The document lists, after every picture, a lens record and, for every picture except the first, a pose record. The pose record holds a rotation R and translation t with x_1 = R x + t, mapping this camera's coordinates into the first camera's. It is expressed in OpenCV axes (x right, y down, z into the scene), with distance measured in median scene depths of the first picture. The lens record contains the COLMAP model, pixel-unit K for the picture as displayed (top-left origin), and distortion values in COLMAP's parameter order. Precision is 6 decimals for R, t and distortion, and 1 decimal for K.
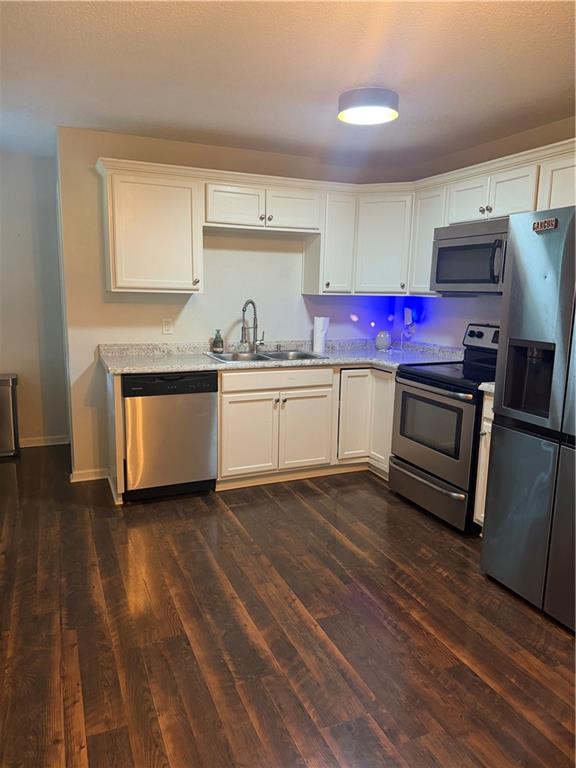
lens RADIAL K [[548.9, 0, 288.4], [0, 548.9, 362.3], [0, 0, 1]] dist [0.057056, -0.060914]
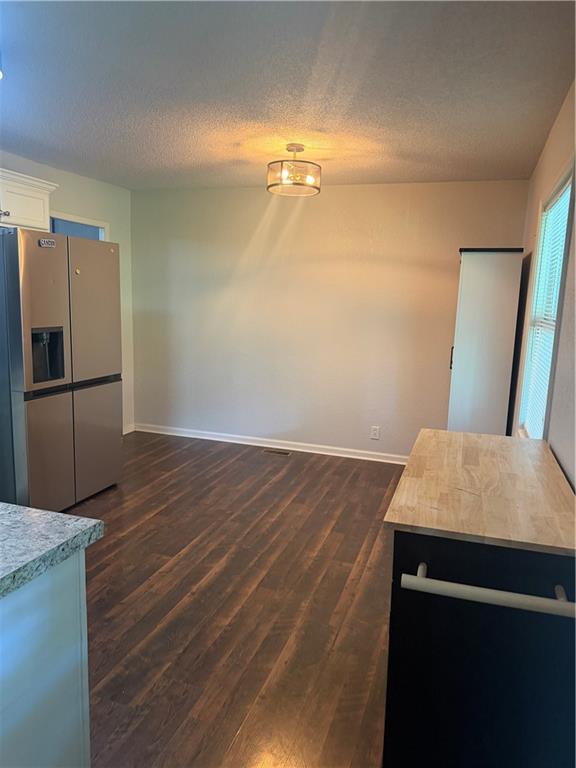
lens RADIAL K [[534.8, 0, 285.0], [0, 534.8, 382.1], [0, 0, 1]] dist [0.152094, -0.275550]
pose [[-0.739599, -0.144494, 0.657355, -0.930720], [0.045334, 0.963770, 0.262853, -0.246066], [-0.671520, 0.224206, -0.706253, 1.669043]]
